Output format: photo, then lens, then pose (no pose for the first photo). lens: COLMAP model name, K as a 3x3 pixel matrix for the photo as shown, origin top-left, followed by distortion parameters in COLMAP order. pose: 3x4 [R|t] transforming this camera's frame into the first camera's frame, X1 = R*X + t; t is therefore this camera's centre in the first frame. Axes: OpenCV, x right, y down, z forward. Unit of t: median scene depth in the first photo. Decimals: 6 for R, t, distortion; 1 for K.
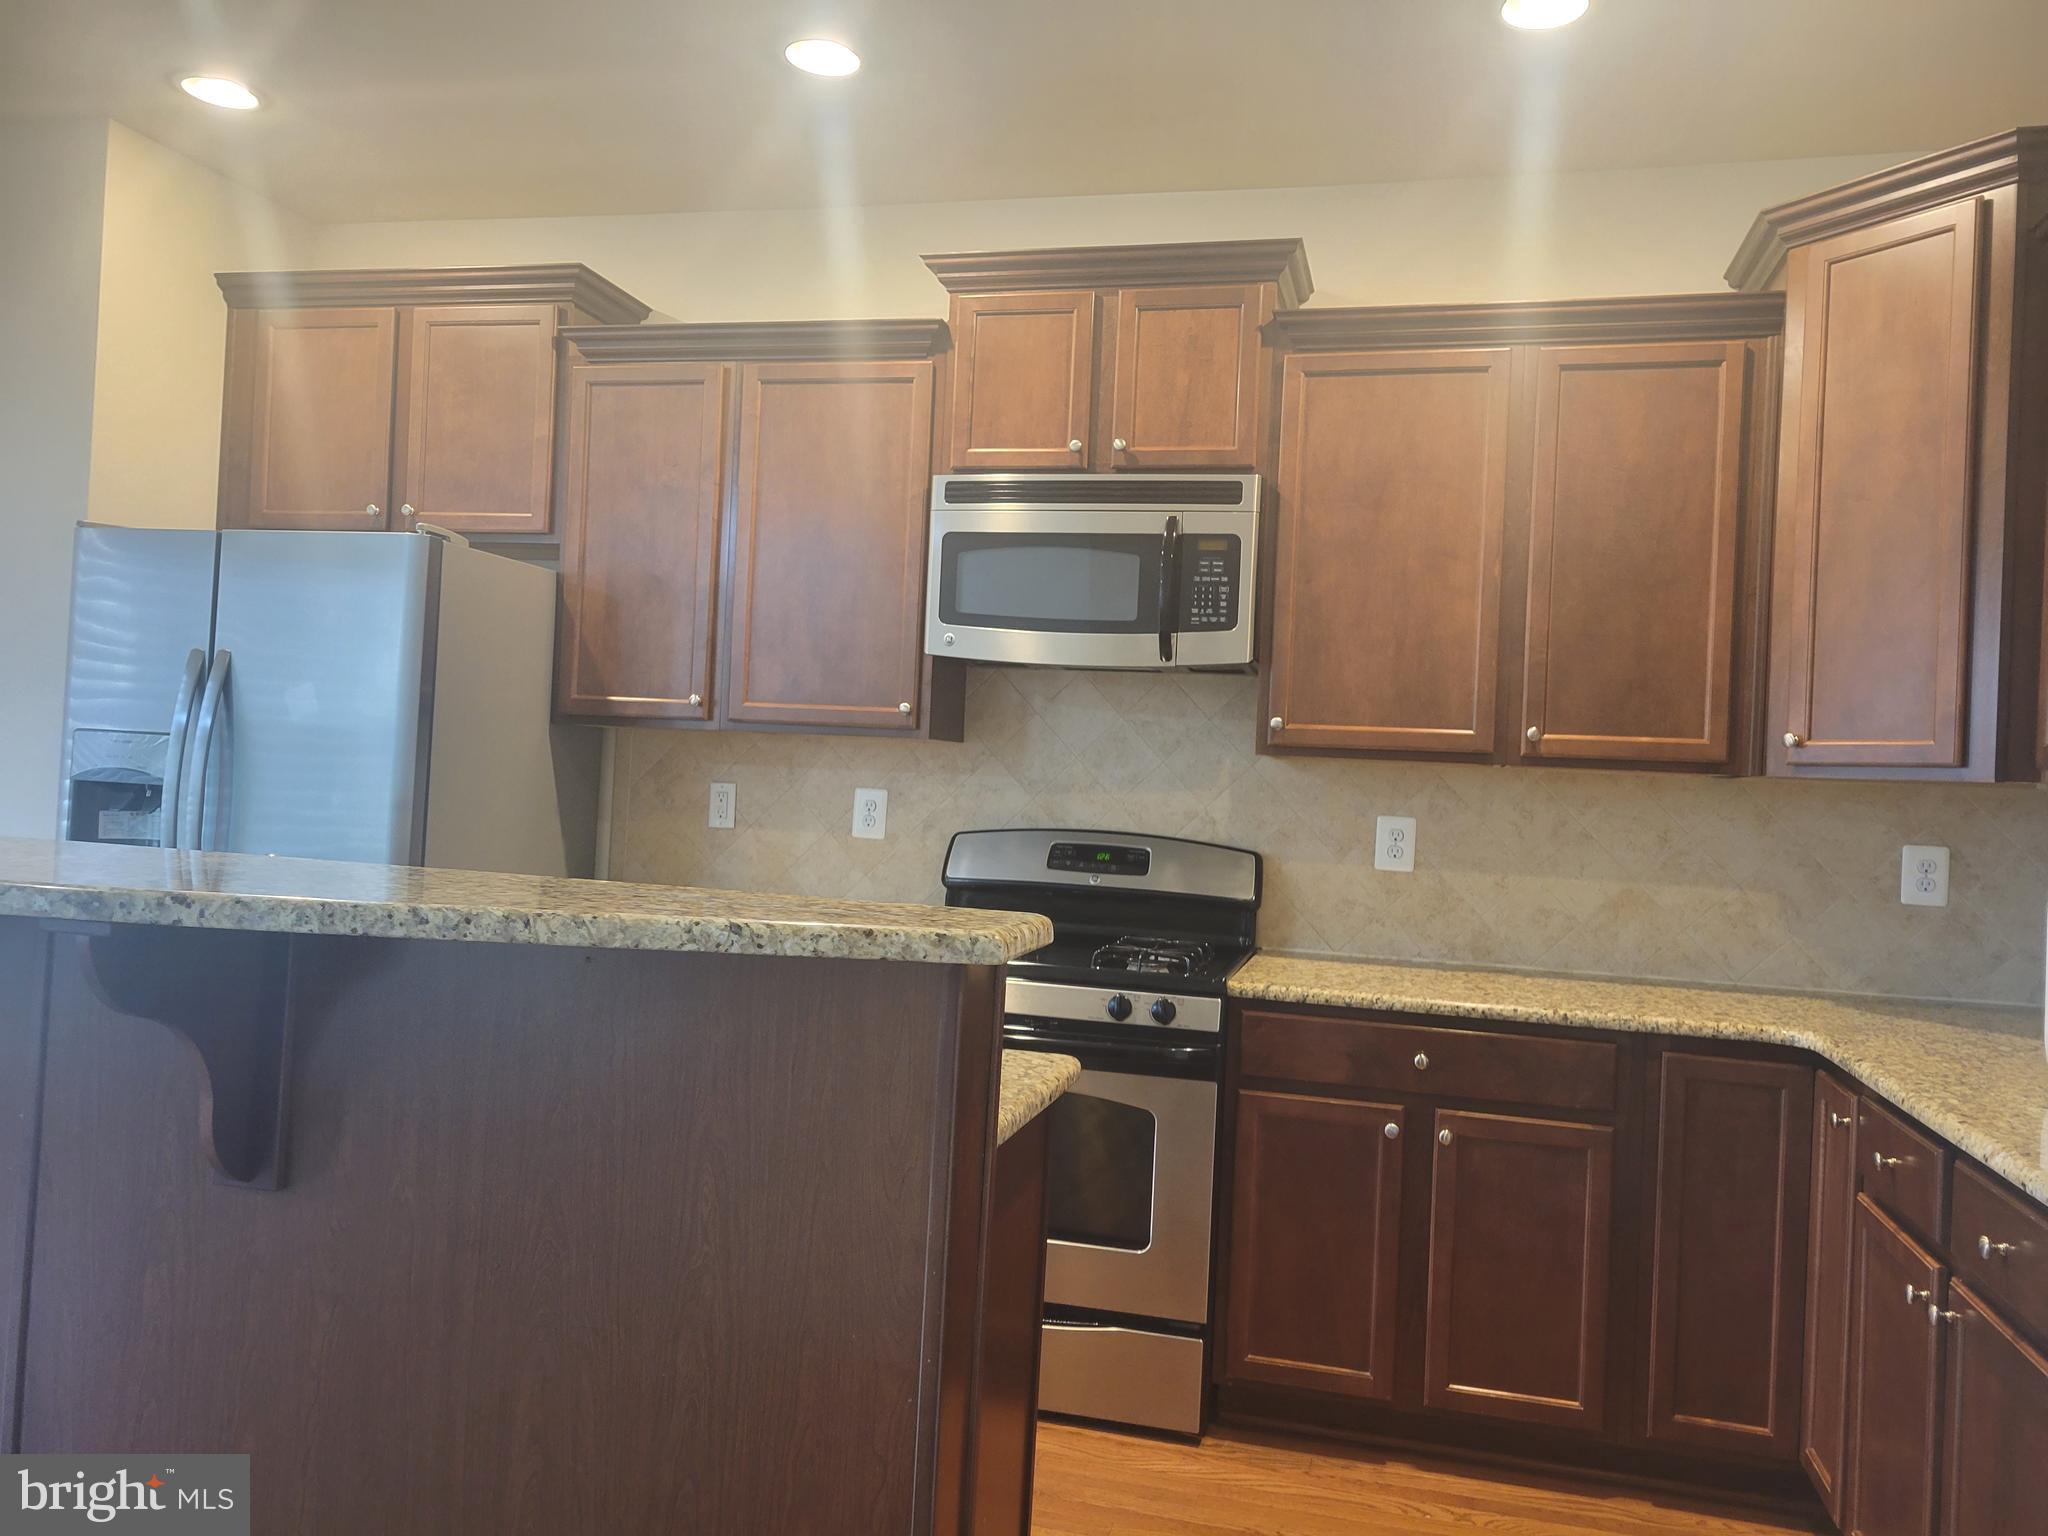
lens RADIAL K [[1548.0, 0, 1039.5], [0, 1548.0, 770.4], [0, 0, 1]] dist [0.053416, -0.027601]
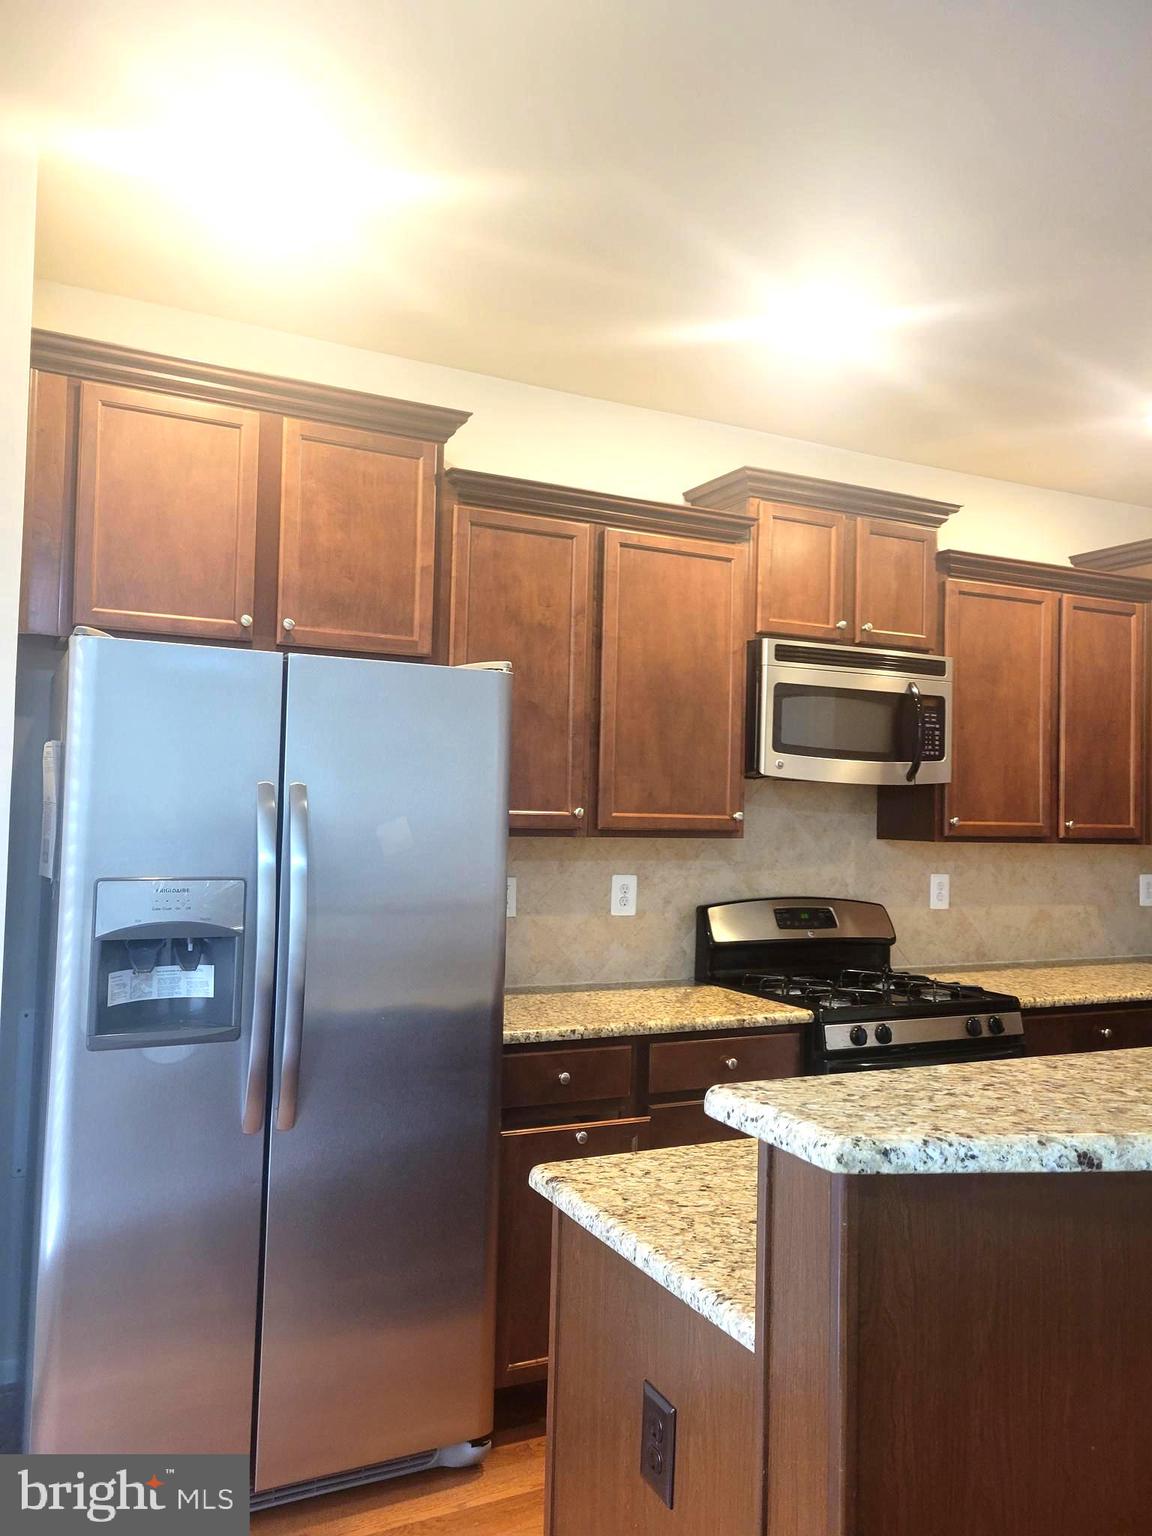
lens RADIAL K [[1161.0, 0, 583.6], [0, 1161.0, 765.5], [0, 0, 1]] dist [0.053416, -0.027601]
pose [[0.751947, -0.006664, 0.659190, -0.827686], [0.010593, 0.999942, -0.001976, -0.082367], [-0.659138, 0.008469, 0.751974, 0.363466]]
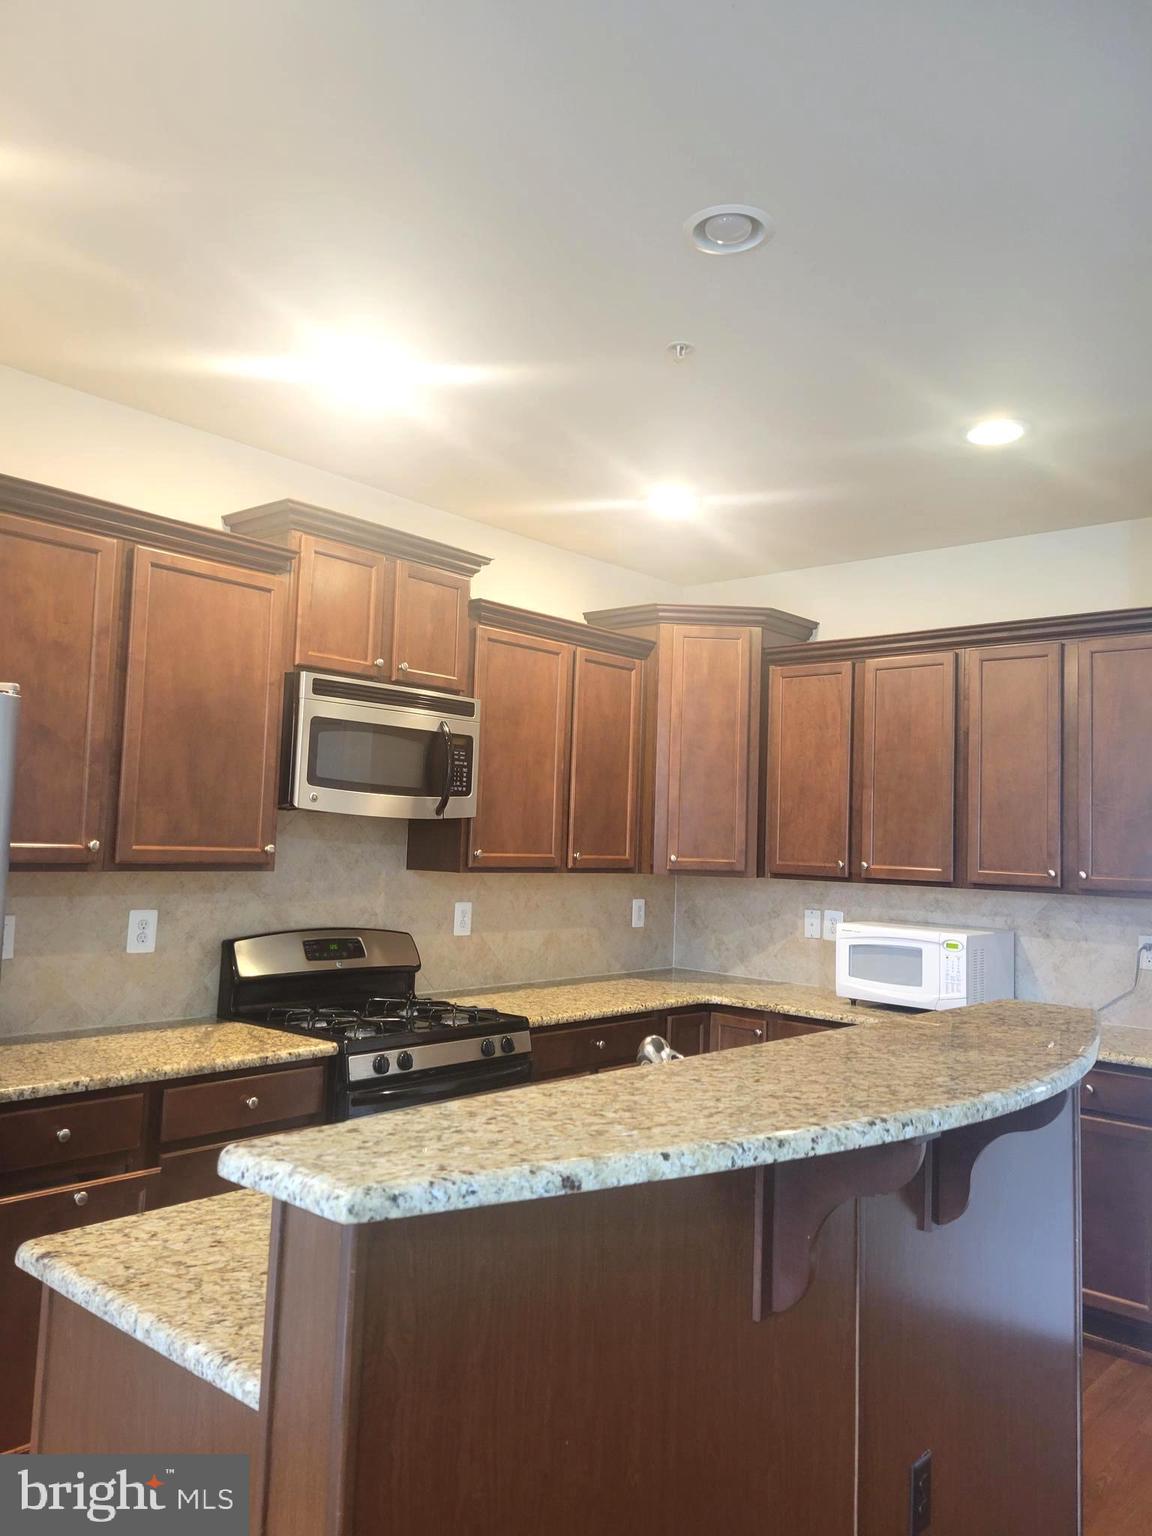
lens RADIAL K [[1156.3, 0, 572.2], [0, 1156.3, 760.7], [0, 0, 1]] dist [0.043799, -0.011577]
pose [[0.450315, 0.028637, 0.892410, -0.835796], [-0.017464, 0.999577, -0.023263, -0.095593], [-0.892699, -0.005110, 0.450625, 0.354026]]
